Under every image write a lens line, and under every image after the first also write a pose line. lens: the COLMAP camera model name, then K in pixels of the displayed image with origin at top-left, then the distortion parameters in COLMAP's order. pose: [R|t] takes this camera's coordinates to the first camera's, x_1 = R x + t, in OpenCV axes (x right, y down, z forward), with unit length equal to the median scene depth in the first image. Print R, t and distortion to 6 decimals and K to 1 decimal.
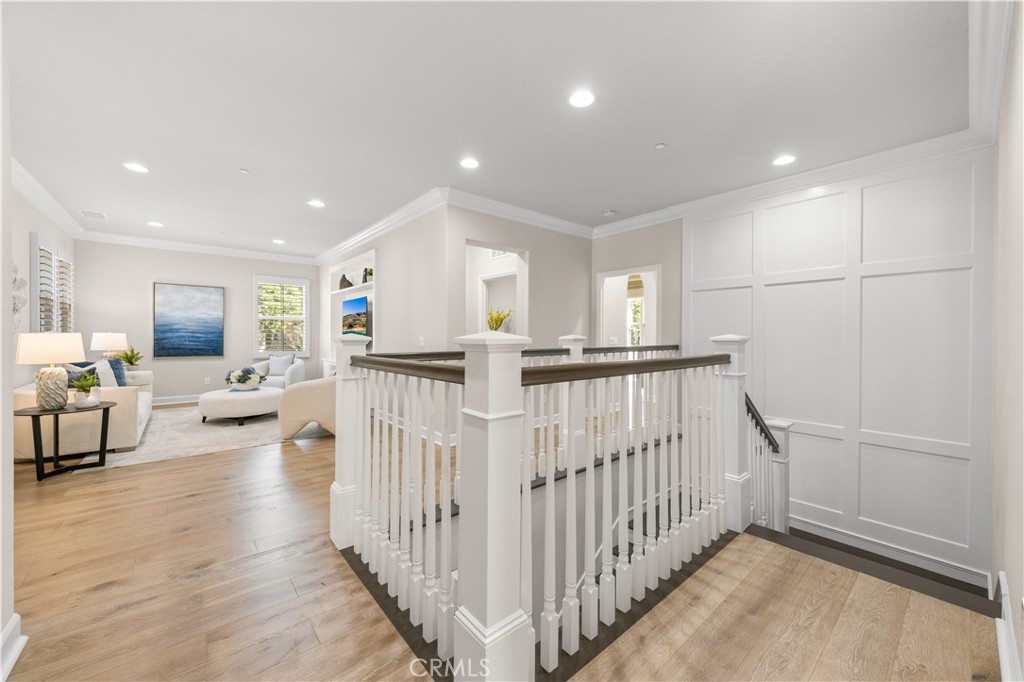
lens RADIAL K [[388.6, 0, 510.7], [0, 388.6, 337.9], [0, 0, 1]] dist [-0.000341, 0.000681]
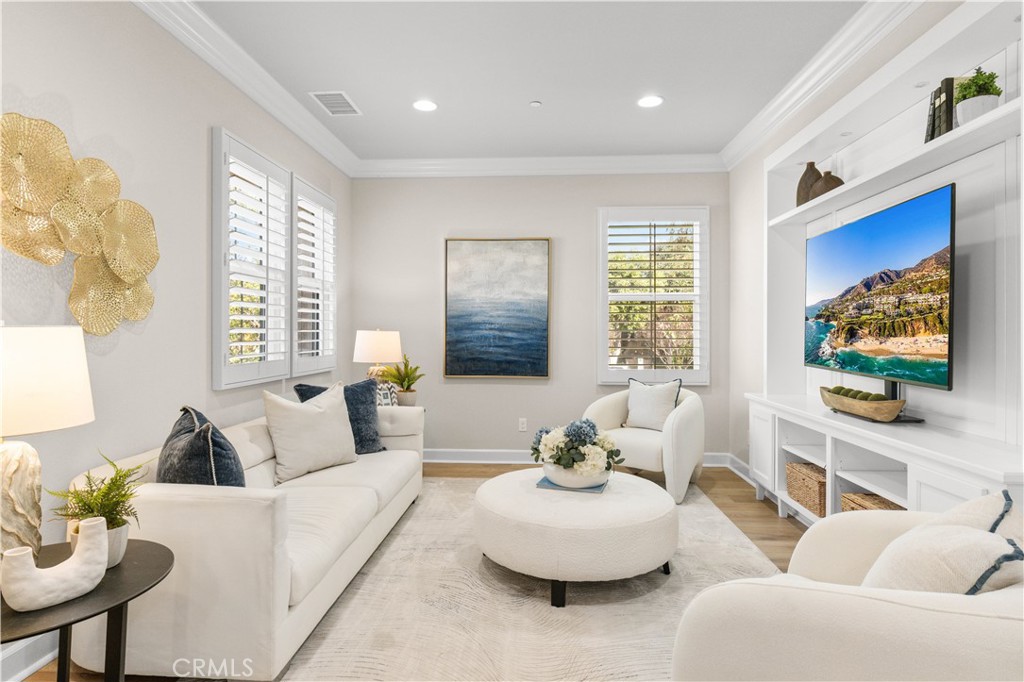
lens RADIAL K [[557.8, 0, 510.1], [0, 557.8, 335.3], [0, 0, 1]] dist [-0.000502, 0.000195]
pose [[0.725893, -0.004208, -0.687795, -0.371456], [0.000189, 0.999982, -0.005918, -0.002401], [0.687808, 0.004166, 0.725881, 0.587632]]
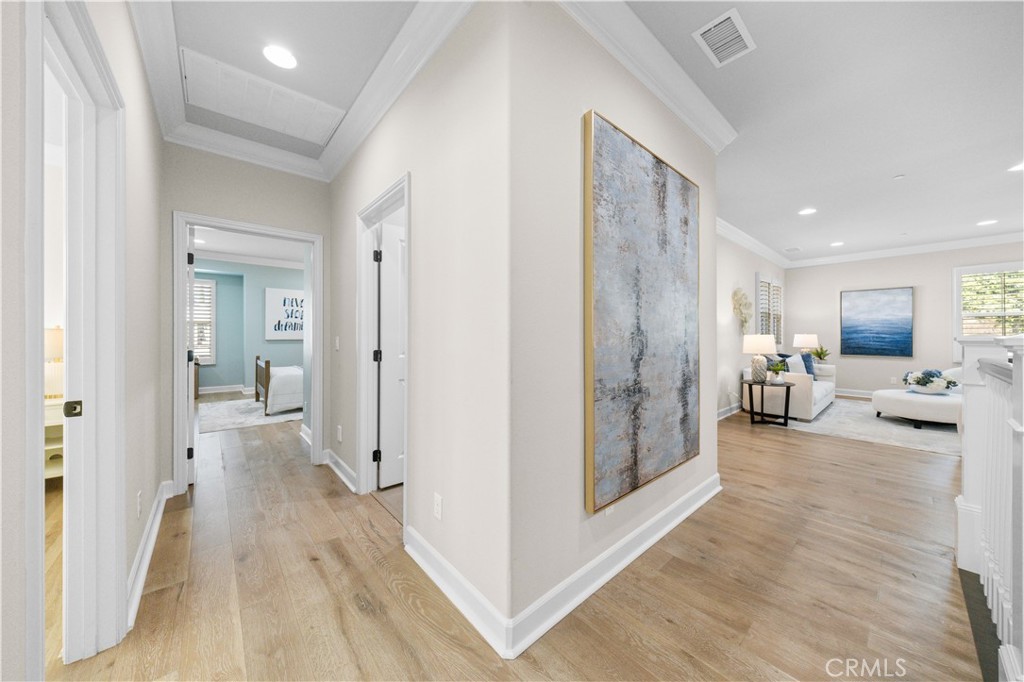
lens RADIAL K [[348.9, 0, 512.8], [0, 348.9, 333.9], [0, 0, 1]] dist [-0.000326, -0.000524]
pose [[0.025470, -0.008704, -0.999638, 0.142996], [-0.004320, 0.999952, -0.008817, 0.000525], [0.999666, 0.004543, 0.025431, -0.032169]]
